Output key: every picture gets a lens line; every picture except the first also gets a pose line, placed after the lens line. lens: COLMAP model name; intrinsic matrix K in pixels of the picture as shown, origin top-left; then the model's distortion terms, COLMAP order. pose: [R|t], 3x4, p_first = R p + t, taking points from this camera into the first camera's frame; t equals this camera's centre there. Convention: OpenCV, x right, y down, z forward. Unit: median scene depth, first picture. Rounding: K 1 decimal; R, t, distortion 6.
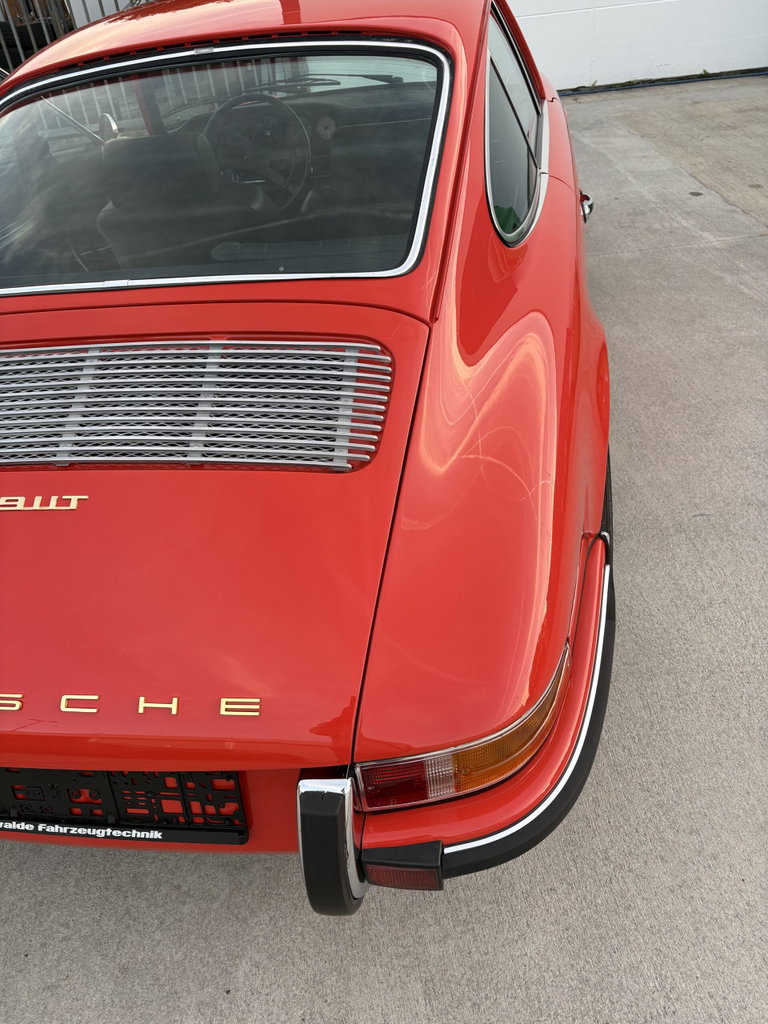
lens RADIAL K [[778.7, 0, 382.9], [0, 778.7, 509.9], [0, 0, 1]] dist [0.035754, -0.041035]
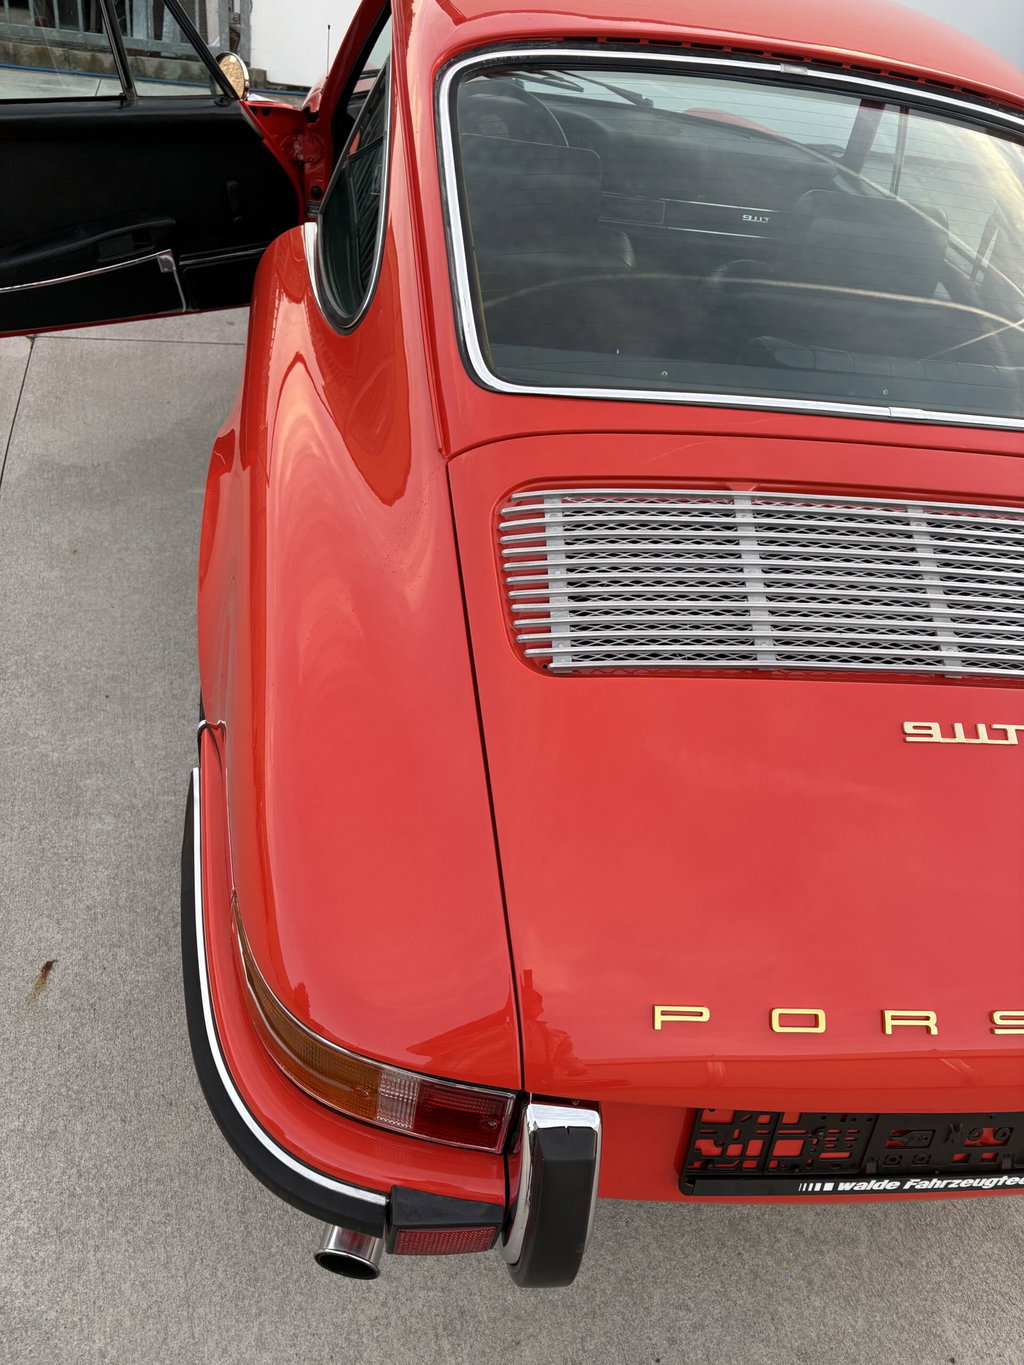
lens RADIAL K [[1038.1, 0, 507.1], [0, 1038.1, 674.8], [0, 0, 1]] dist [0.035754, -0.041035]
pose [[0.942408, 0.042785, 0.331718, -1.126918], [-0.052910, 0.998367, 0.021548, -0.059266], [-0.330254, -0.037858, 0.943133, 0.243701]]
